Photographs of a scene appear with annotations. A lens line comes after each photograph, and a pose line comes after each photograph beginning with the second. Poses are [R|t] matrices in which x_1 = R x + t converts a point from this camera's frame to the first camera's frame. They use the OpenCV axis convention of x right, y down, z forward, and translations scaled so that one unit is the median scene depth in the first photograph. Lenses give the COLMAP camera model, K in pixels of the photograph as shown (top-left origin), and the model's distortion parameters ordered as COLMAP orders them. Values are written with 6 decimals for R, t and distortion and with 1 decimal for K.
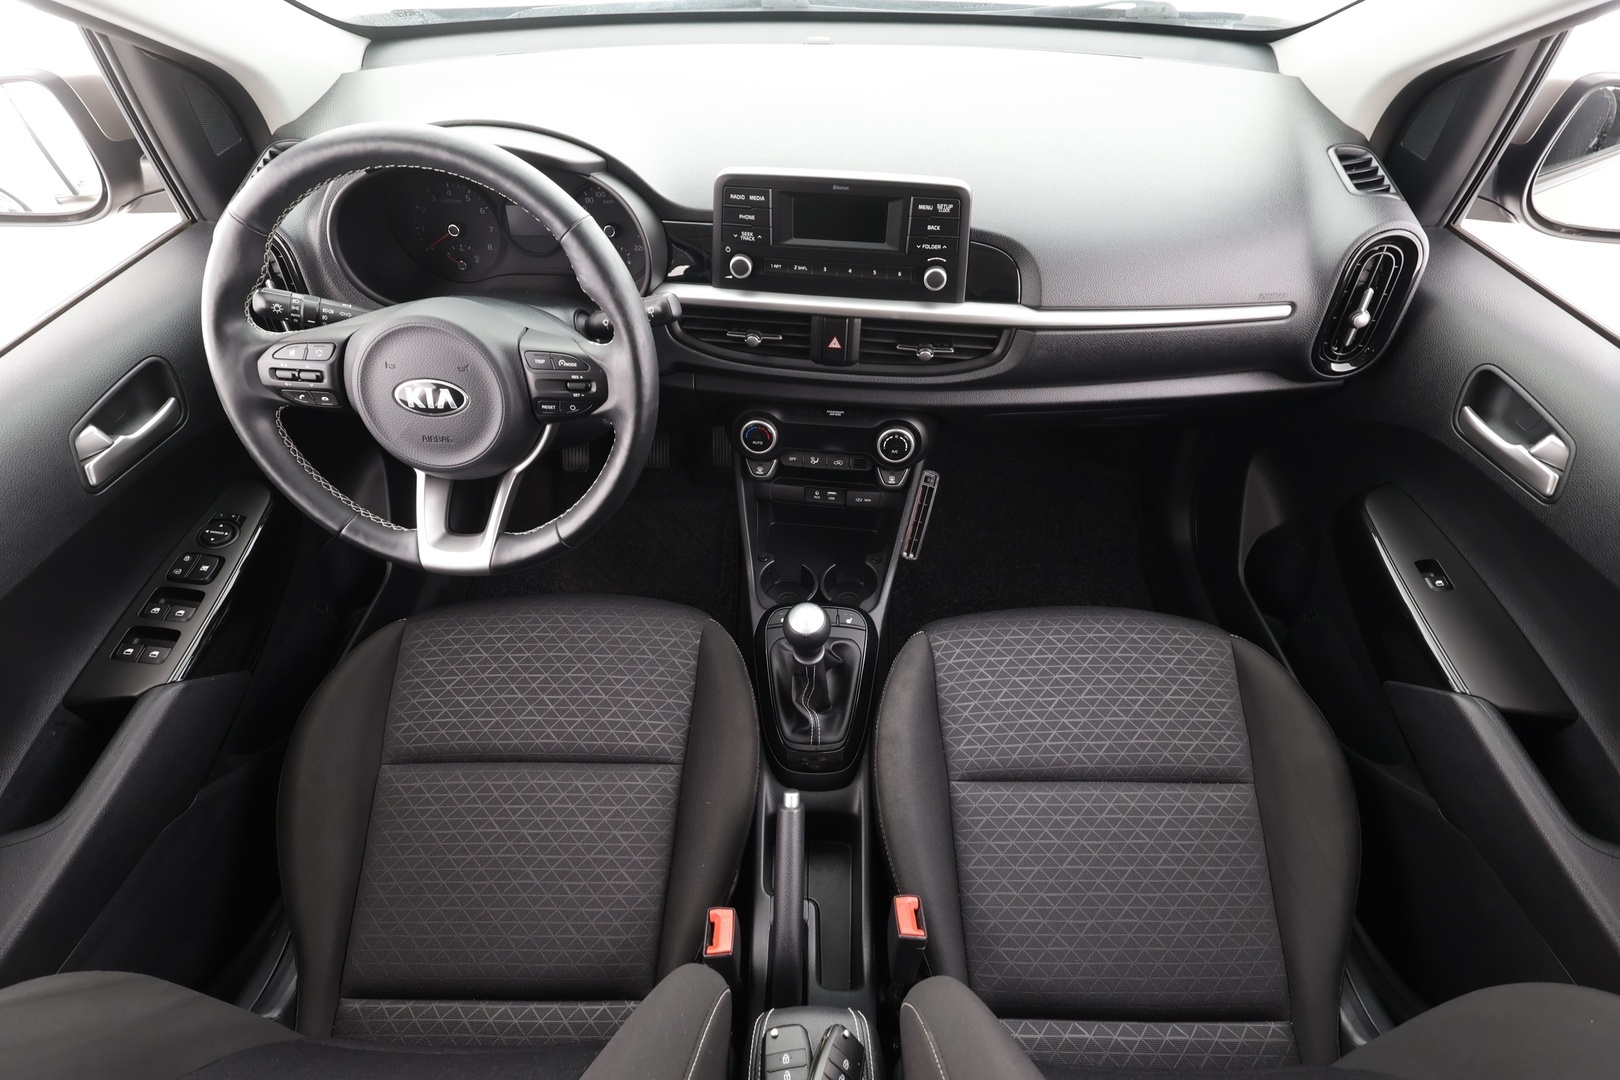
lens RADIAL K [[749.7, 0, 807.5], [0, 749.7, 542.5], [0, 0, 1]] dist [-0.003755, 0.001427]
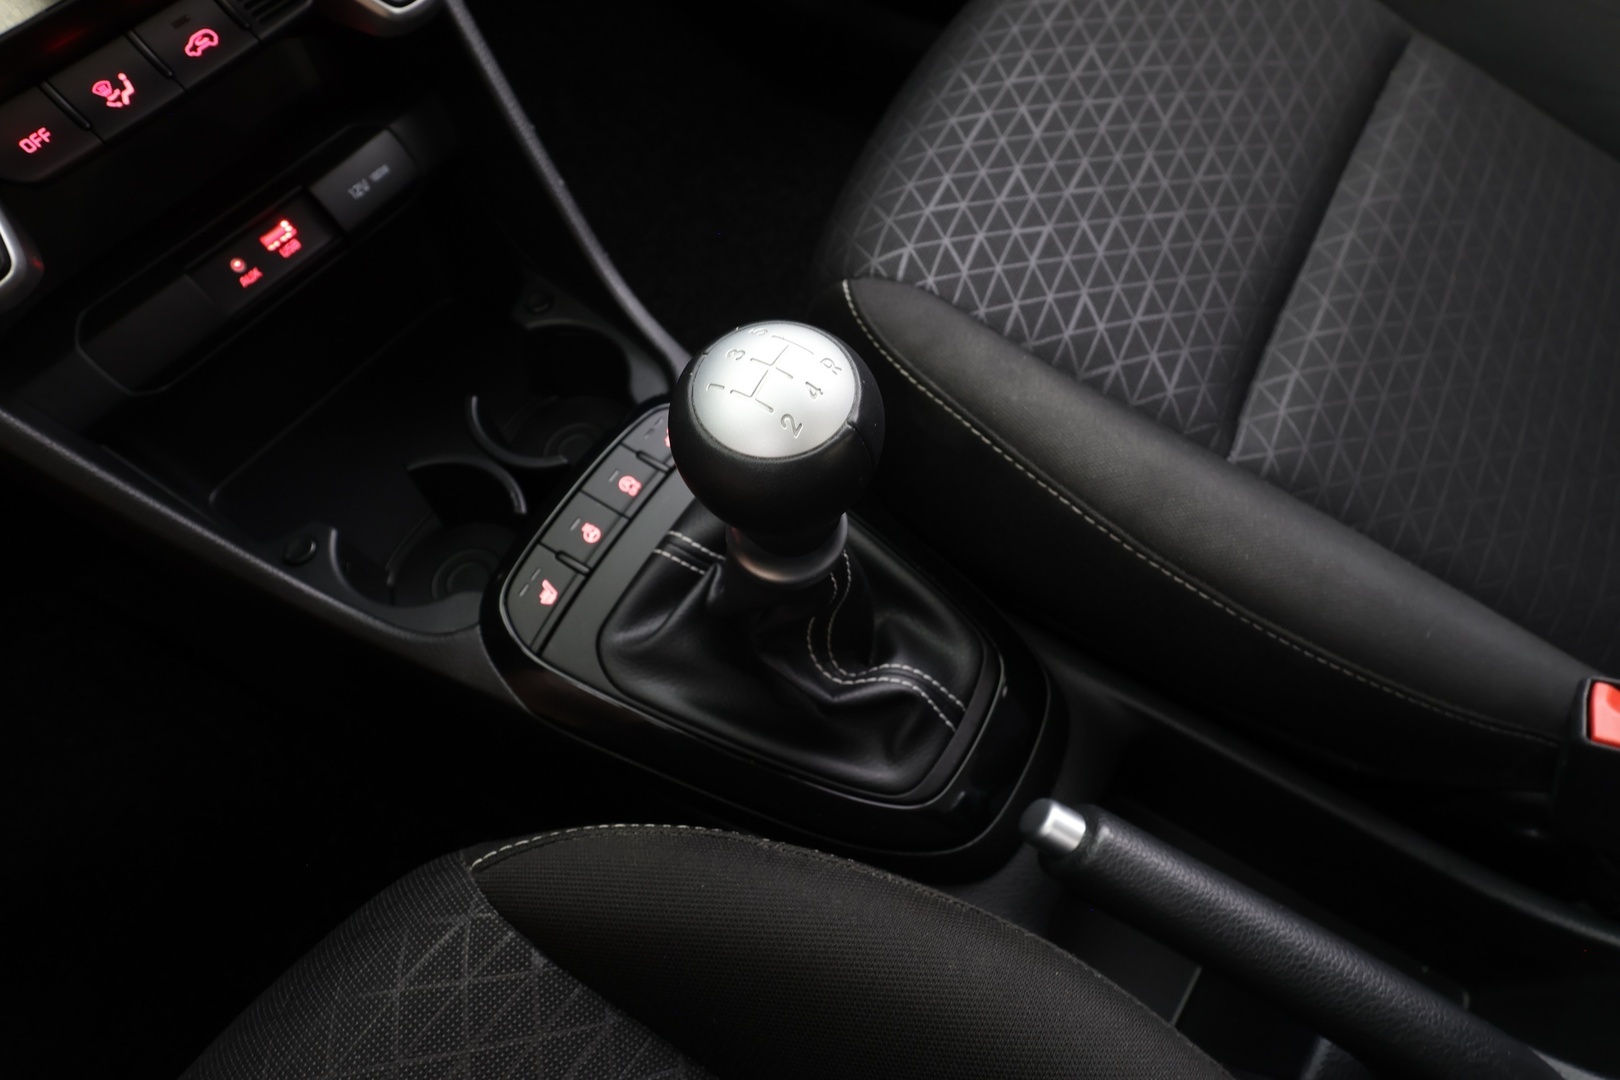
lens RADIAL K [[902.0, 0, 815.1], [0, 902.0, 551.2], [0, 0, 1]] dist [-0.001977, 0.000349]
pose [[0.495001, -0.770188, 0.402225, -0.132758], [0.692586, 0.629276, 0.352614, 0.046829], [-0.524689, 0.104031, 0.844913, 0.763542]]
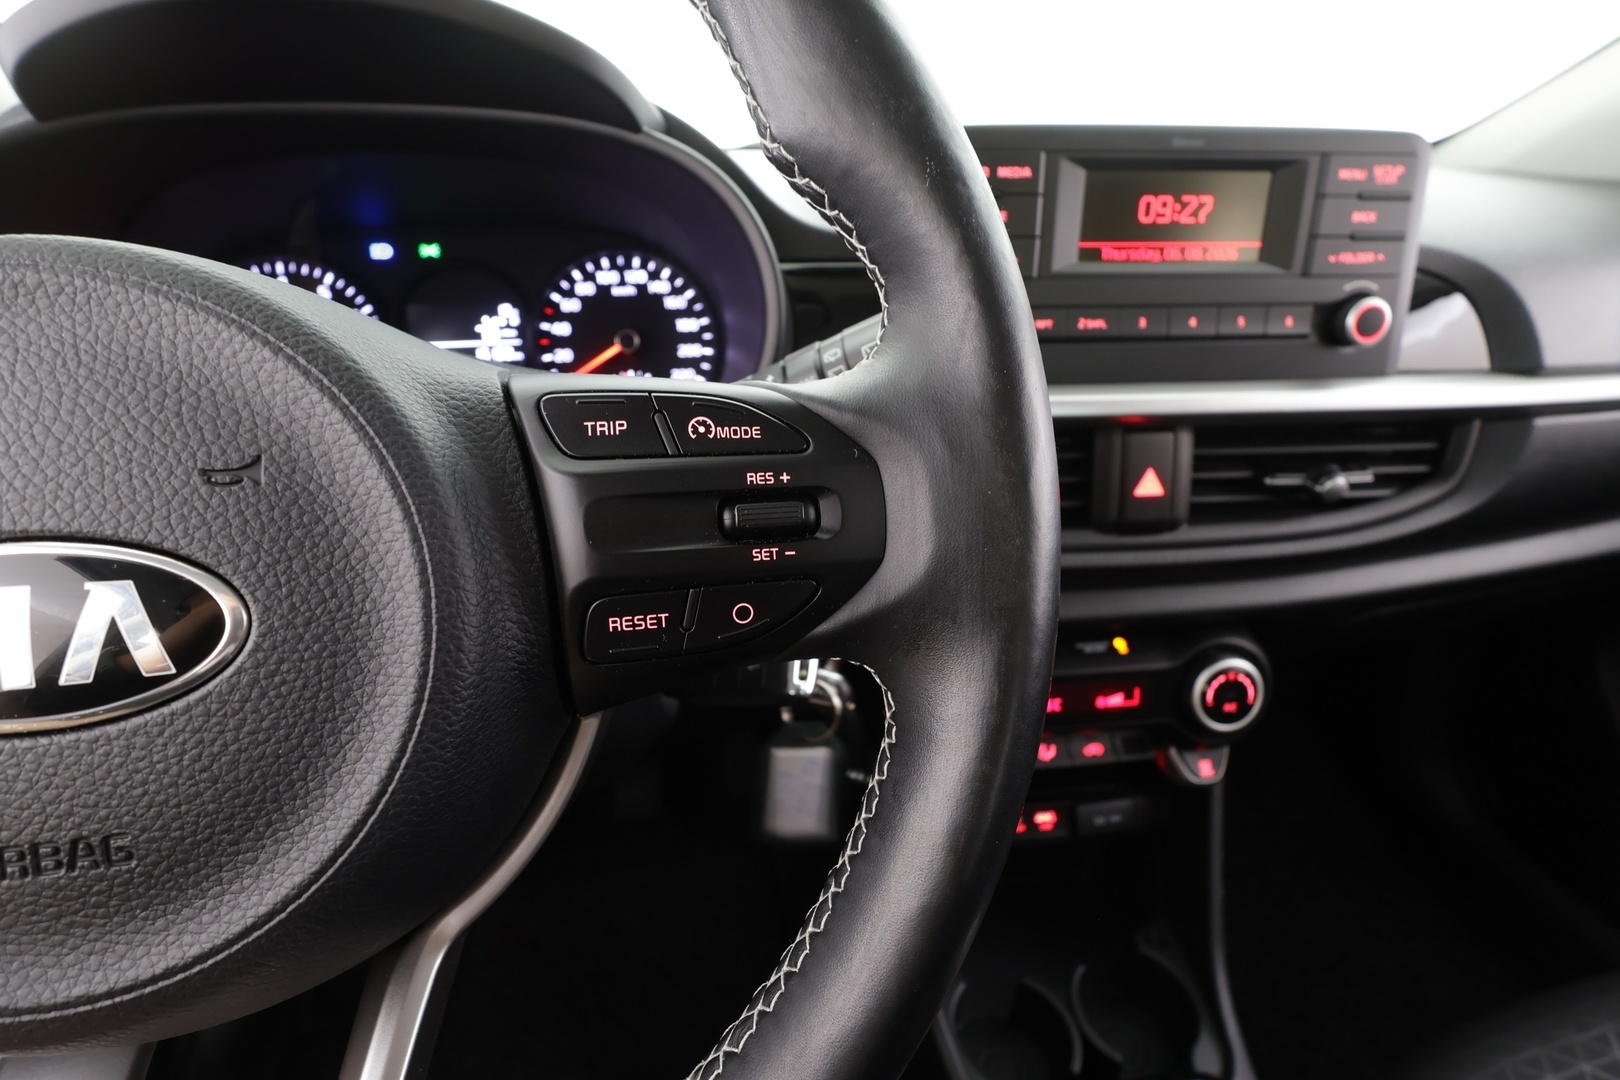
lens RADIAL K [[749.7, 0, 811.4], [0, 749.7, 546.3], [0, 0, 1]] dist [-0.003755, 0.001427]
pose [[0.978064, -0.092684, 0.186548, -0.262930], [0.158355, 0.912654, -0.376810, -0.084666], [-0.135330, 0.398085, 0.907311, 0.610457]]
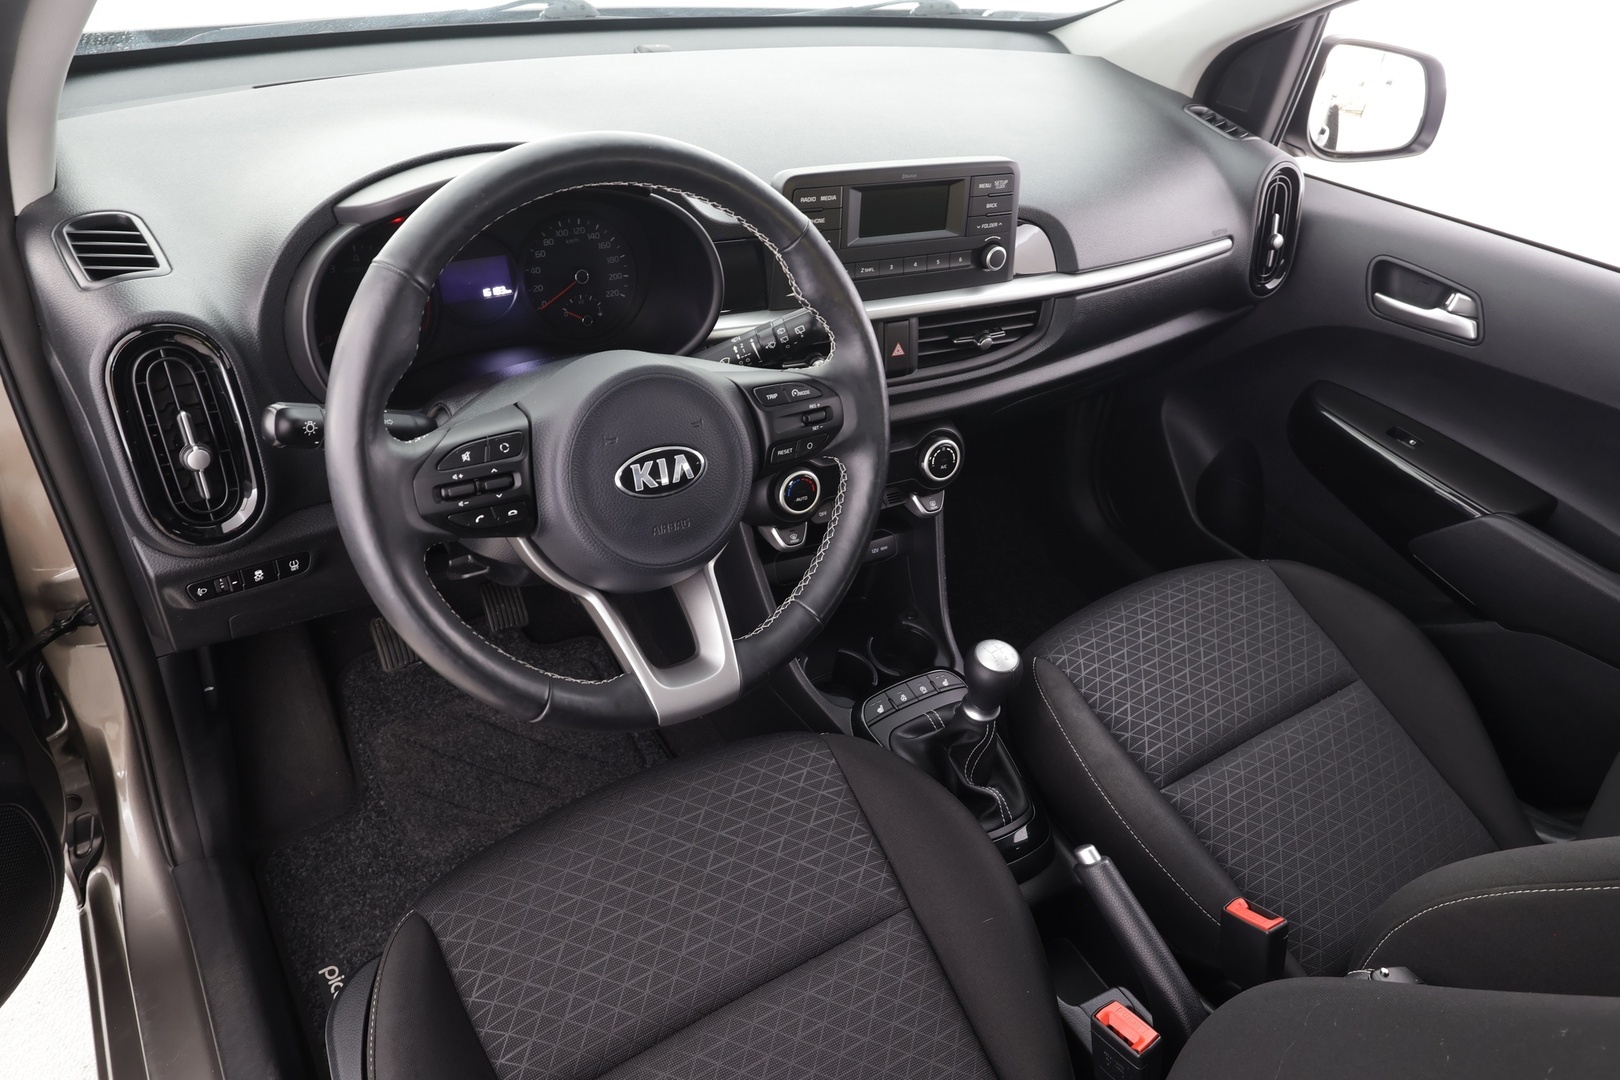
lens RADIAL K [[1077.5, 0, 810.8], [0, 1077.5, 541.2], [0, 0, 1]] dist [0.003349, -0.007431]
pose [[0.828546, -0.268325, 0.491439, -0.716572], [0.353094, 0.931565, -0.086669, 0.013275], [-0.434552, 0.245334, 0.866589, 0.014797]]
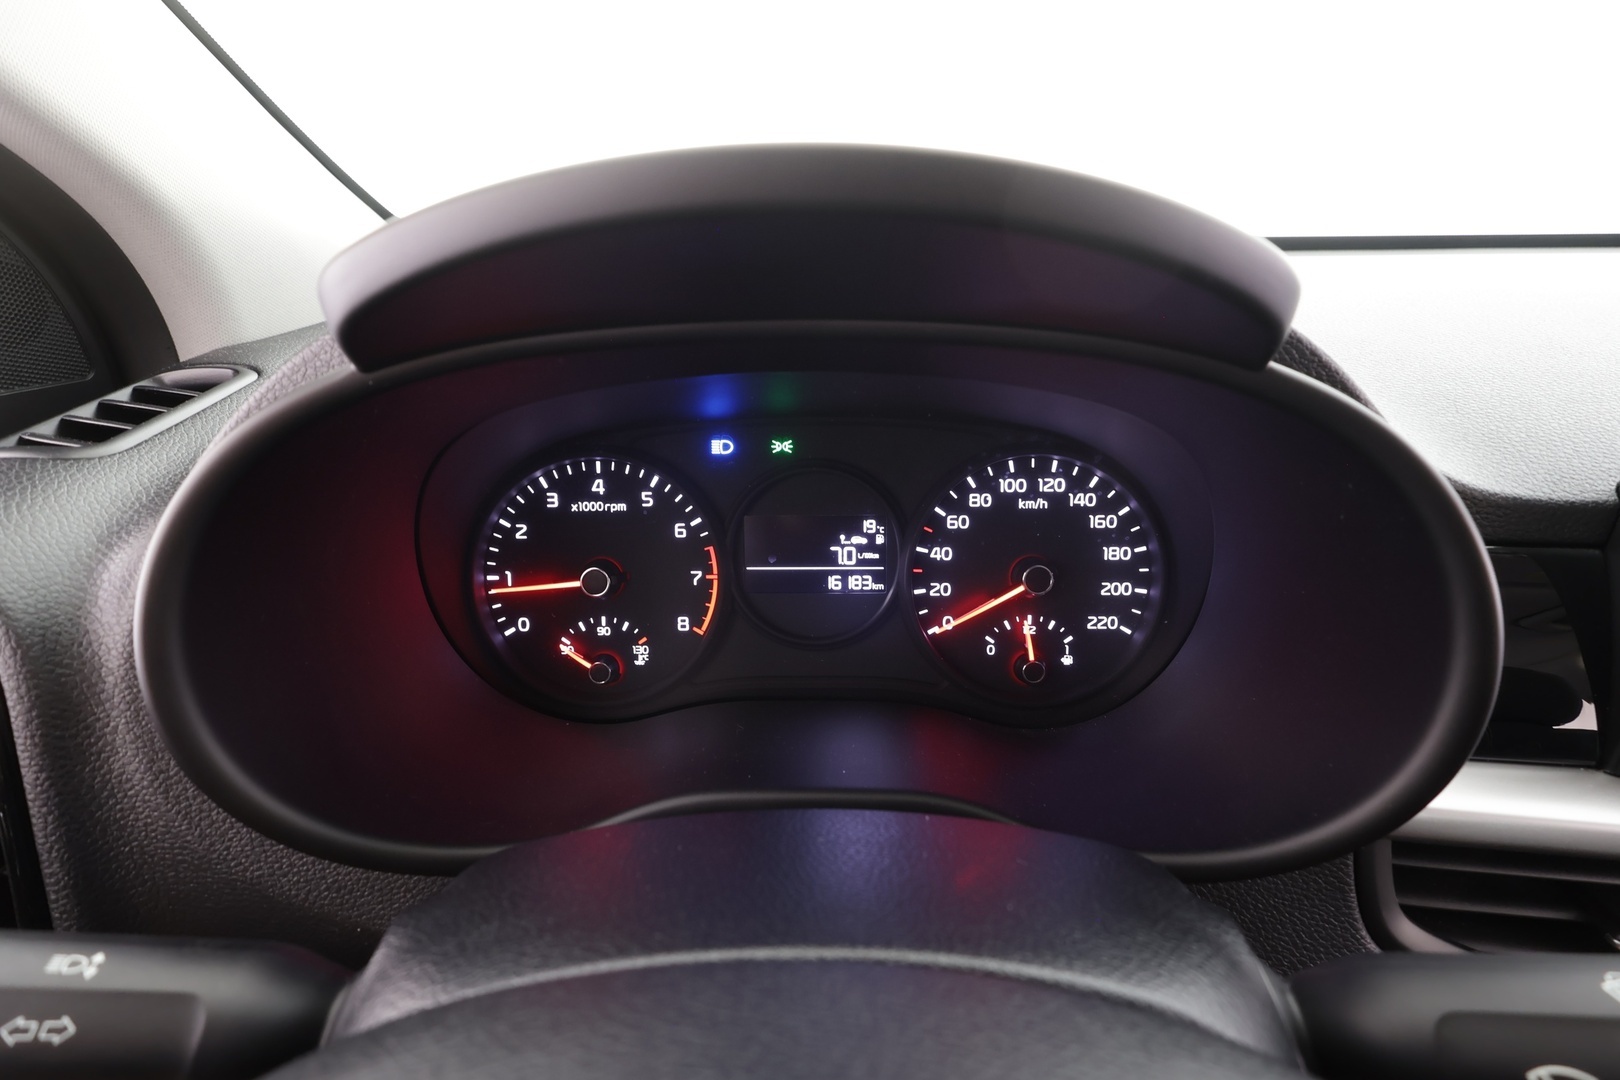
lens RADIAL K [[749.7, 0, 817.1], [0, 749.7, 548.4], [0, 0, 1]] dist [-0.003755, 0.001427]
pose [[0.999871, -0.010661, -0.011972, -0.381371], [0.004540, 0.904541, -0.426361, -0.293227], [0.015375, 0.426252, 0.904474, 0.708032]]
